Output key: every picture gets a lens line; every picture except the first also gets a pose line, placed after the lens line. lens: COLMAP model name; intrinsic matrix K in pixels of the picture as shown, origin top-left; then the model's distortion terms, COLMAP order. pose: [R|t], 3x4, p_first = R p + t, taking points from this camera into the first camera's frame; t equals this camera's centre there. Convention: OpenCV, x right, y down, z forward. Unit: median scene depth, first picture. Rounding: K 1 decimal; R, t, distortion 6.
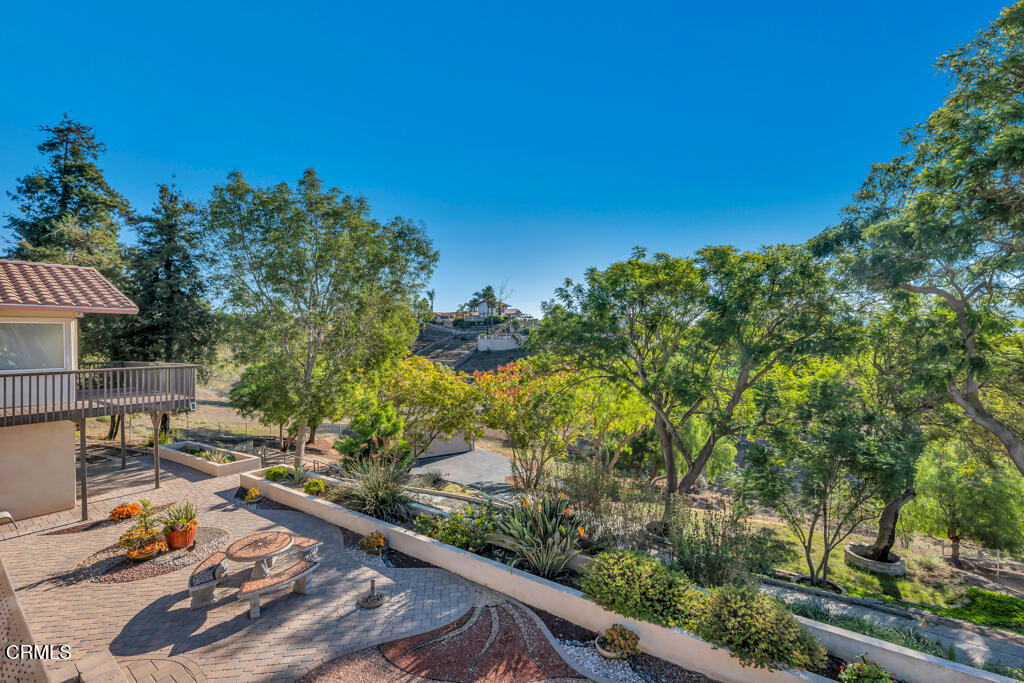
lens RADIAL K [[462.1, 0, 510.1], [0, 462.1, 340.9], [0, 0, 1]] dist [0.000148, 0.000171]
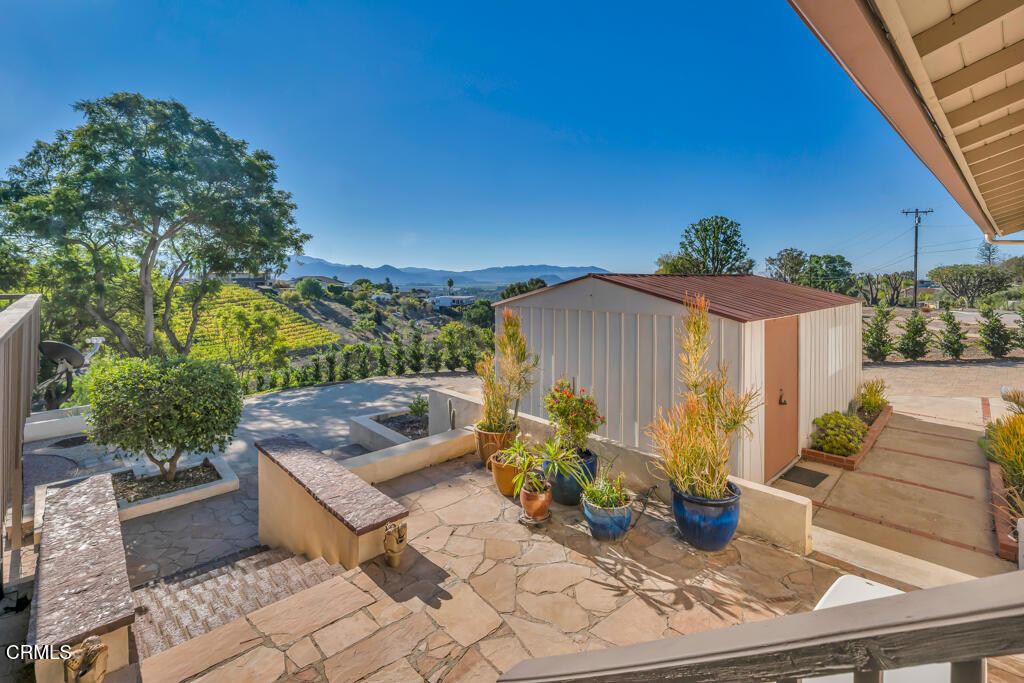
lens RADIAL K [[480.7, 0, 509.8], [0, 480.7, 280.0], [0, 0, 1]] dist [0.004351, -0.000069]
pose [[0.152122, 0.012057, 0.988288, -0.331243], [0.001001, 0.999923, -0.012353, 0.028094], [-0.988361, 0.002868, 0.152098, -0.486084]]
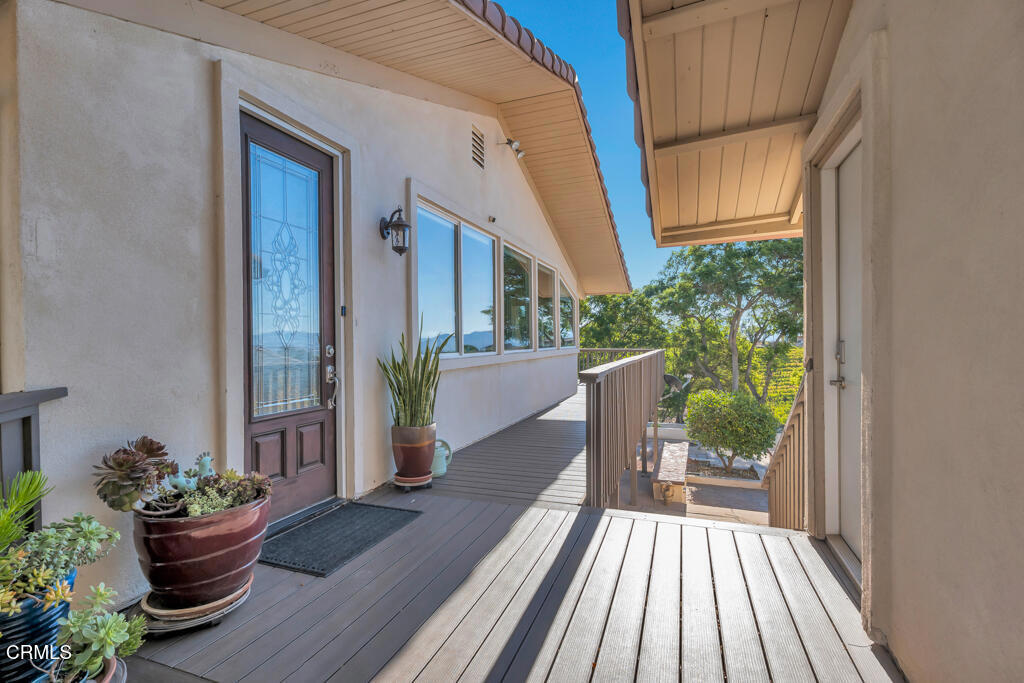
lens RADIAL K [[462.1, 0, 512.2], [0, 462.1, 342.8], [0, 0, 1]] dist [0.000148, 0.000171]
pose [[0.954475, 0.012963, 0.298009, -0.420514], [-0.010921, 0.999904, -0.008517, 0.033404], [-0.298091, 0.004875, 0.954525, -0.632145]]
